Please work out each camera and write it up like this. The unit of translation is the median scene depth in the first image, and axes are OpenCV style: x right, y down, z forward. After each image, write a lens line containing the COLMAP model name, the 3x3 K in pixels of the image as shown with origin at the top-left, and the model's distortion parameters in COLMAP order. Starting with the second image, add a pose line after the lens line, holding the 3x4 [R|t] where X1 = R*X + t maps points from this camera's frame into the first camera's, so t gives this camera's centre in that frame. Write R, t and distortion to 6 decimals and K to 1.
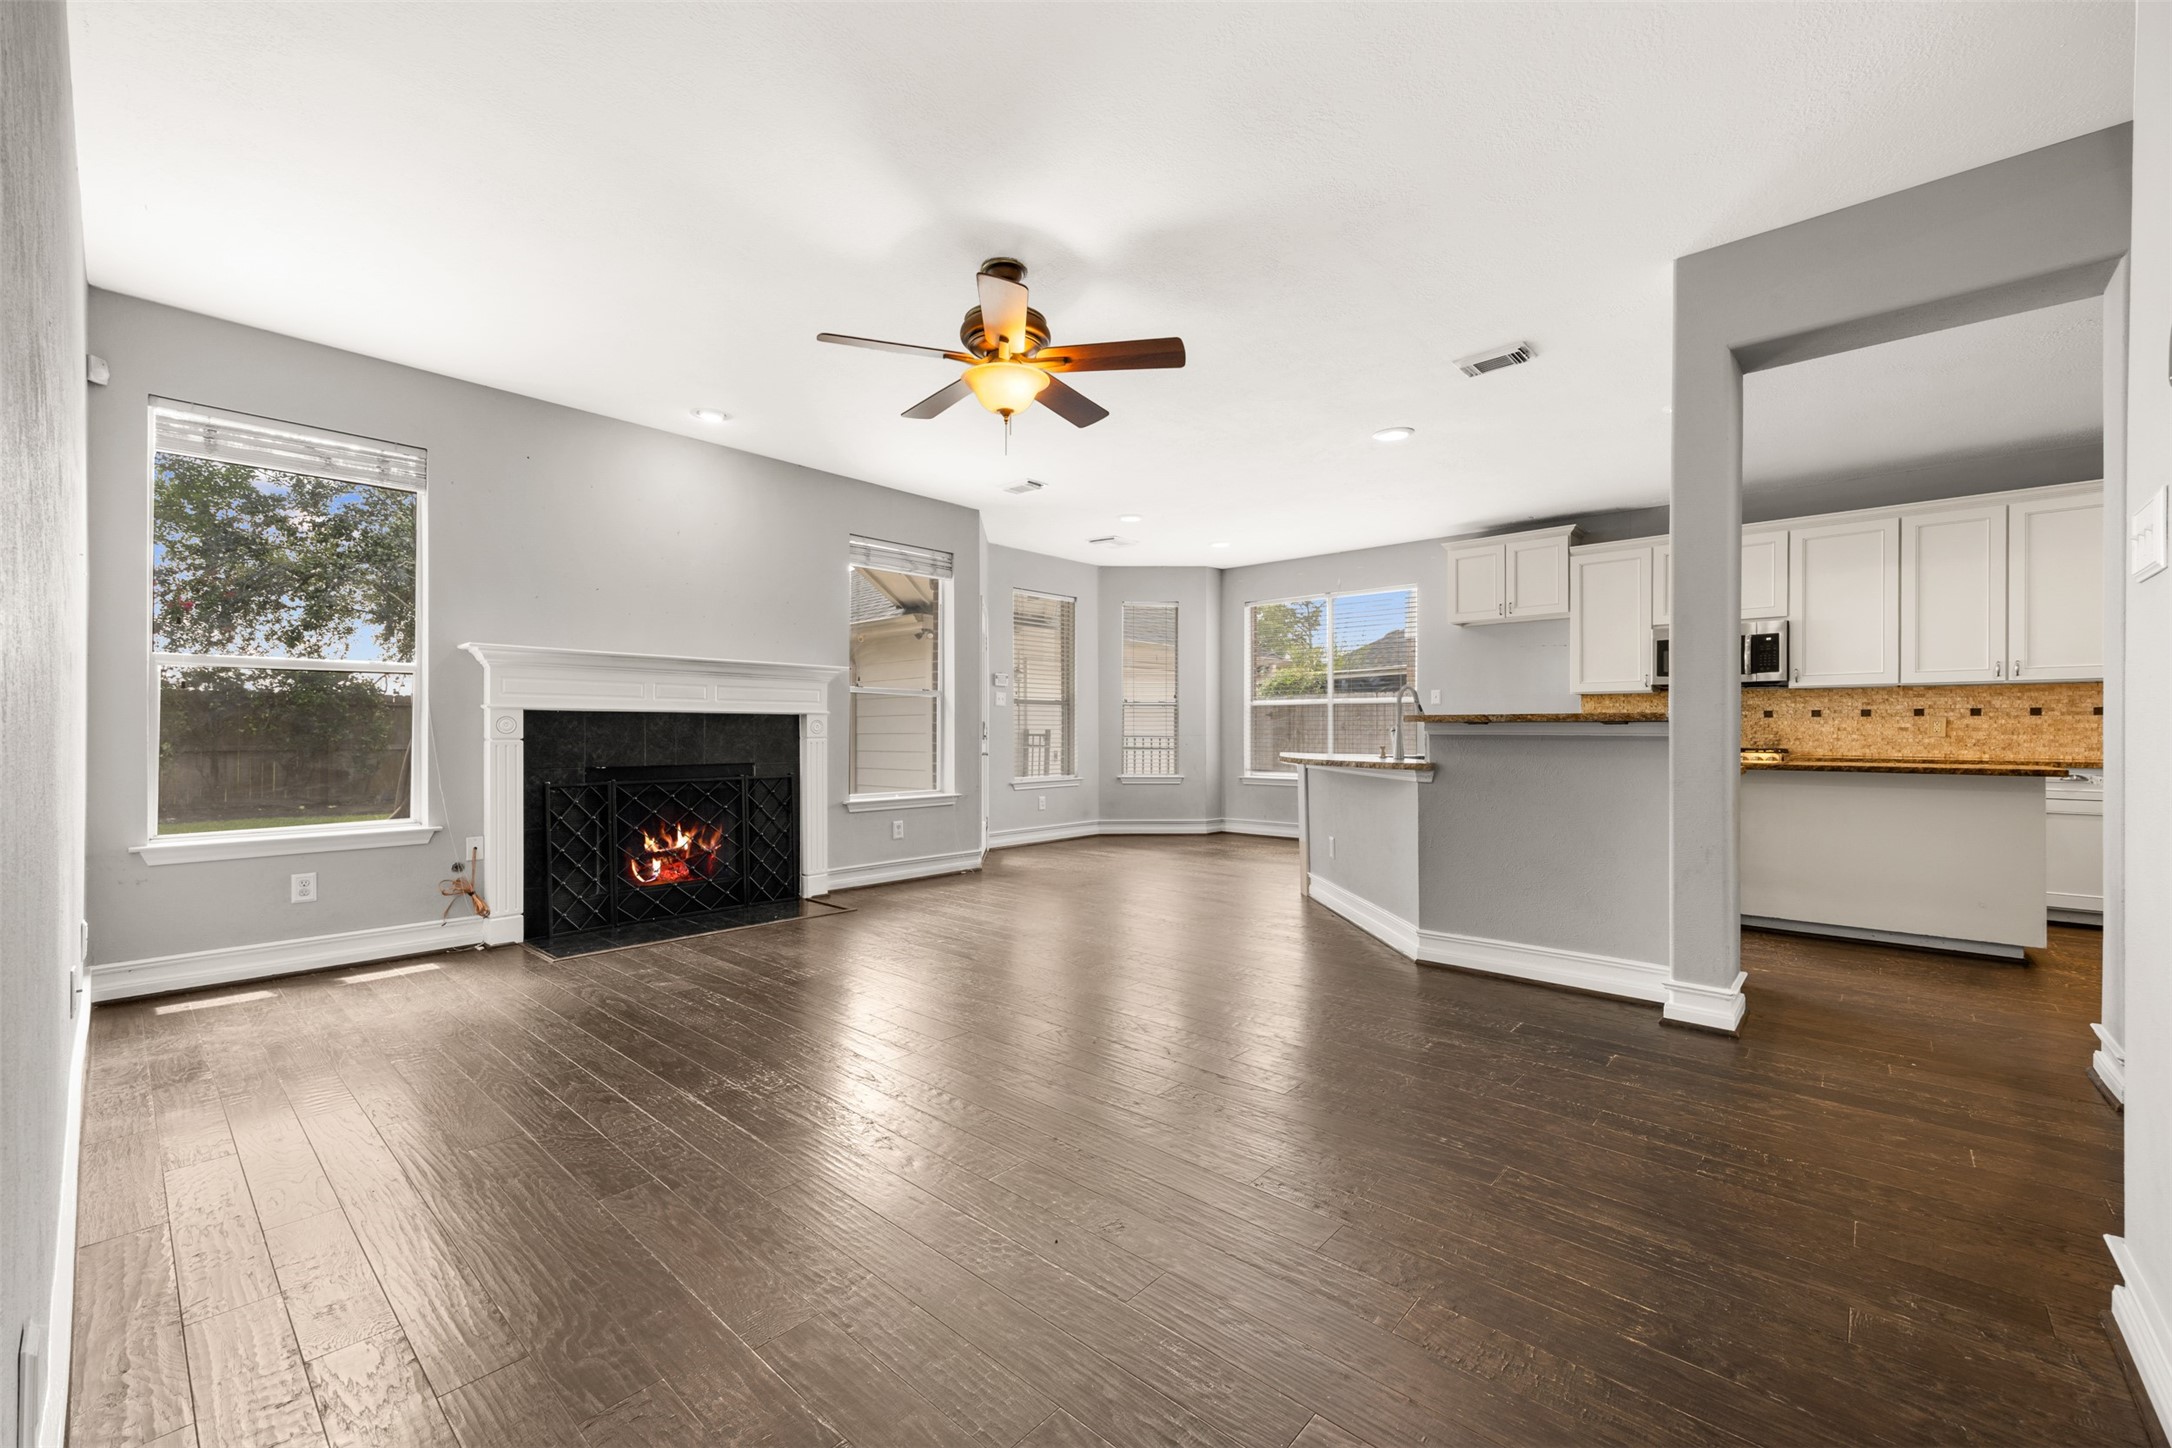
lens RADIAL K [[834.5, 0, 1106.1], [0, 834.5, 724.7], [0, 0, 1]] dist [-0.005753, 0.000599]
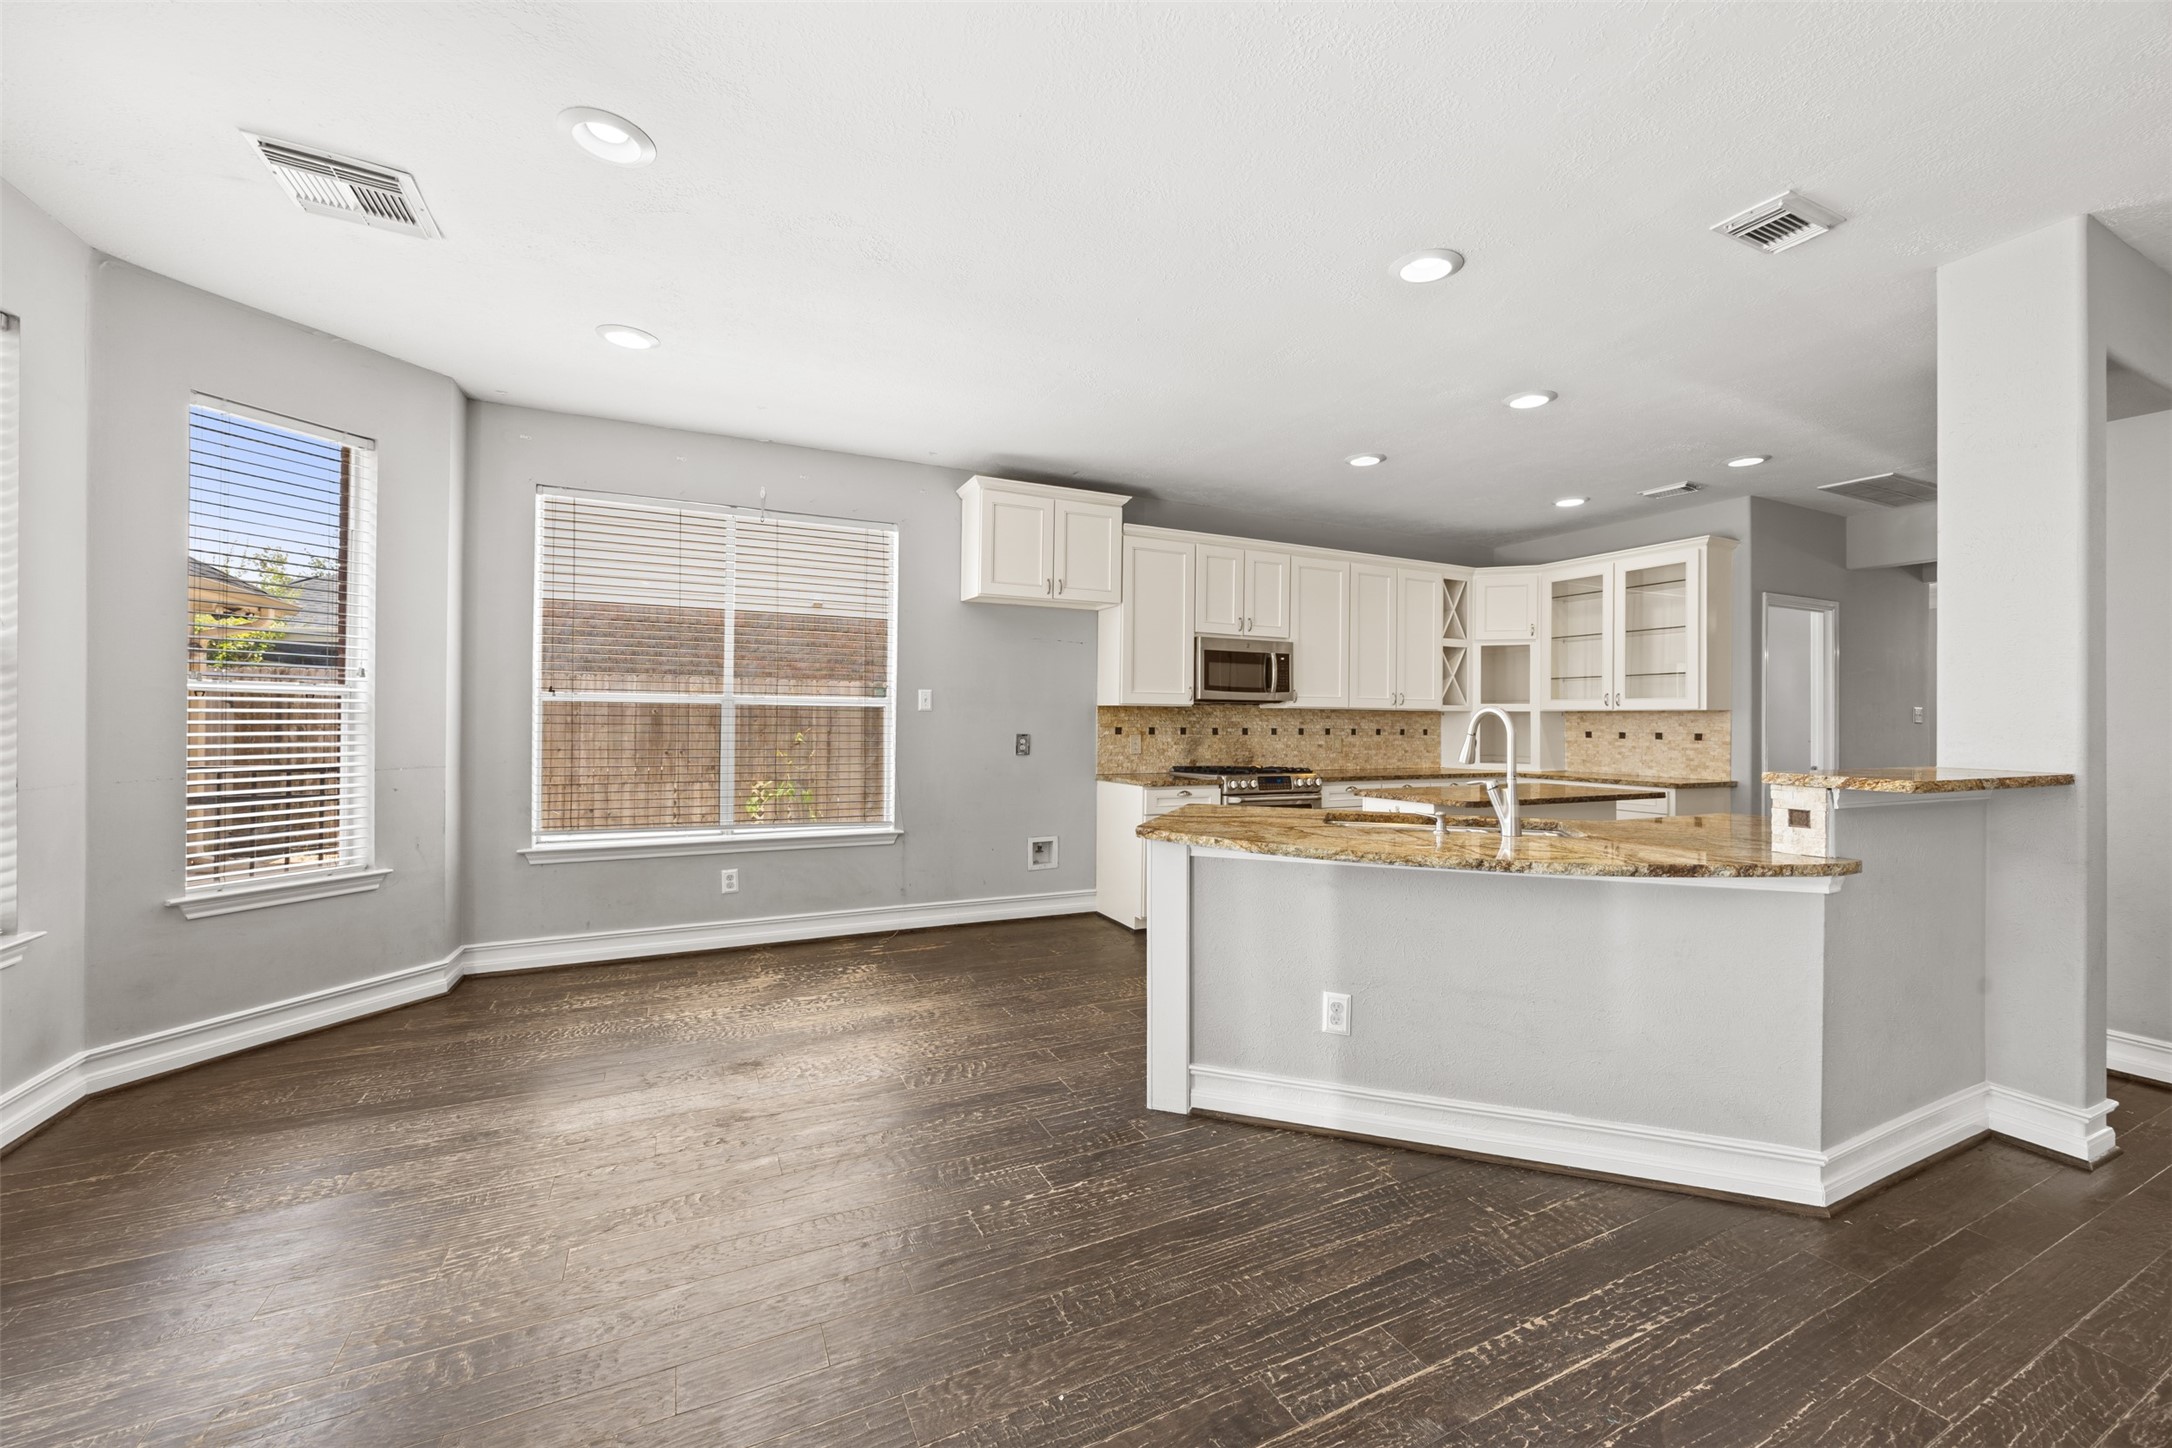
lens RADIAL K [[834.5, 0, 1090.3], [0, 834.5, 717.1], [0, 0, 1]] dist [-0.005753, 0.000599]
pose [[0.392451, 0.005966, 0.919754, -0.227274], [-0.015999, 0.999872, 0.000341, -0.029298], [-0.919634, -0.014849, 0.392496, 0.819048]]
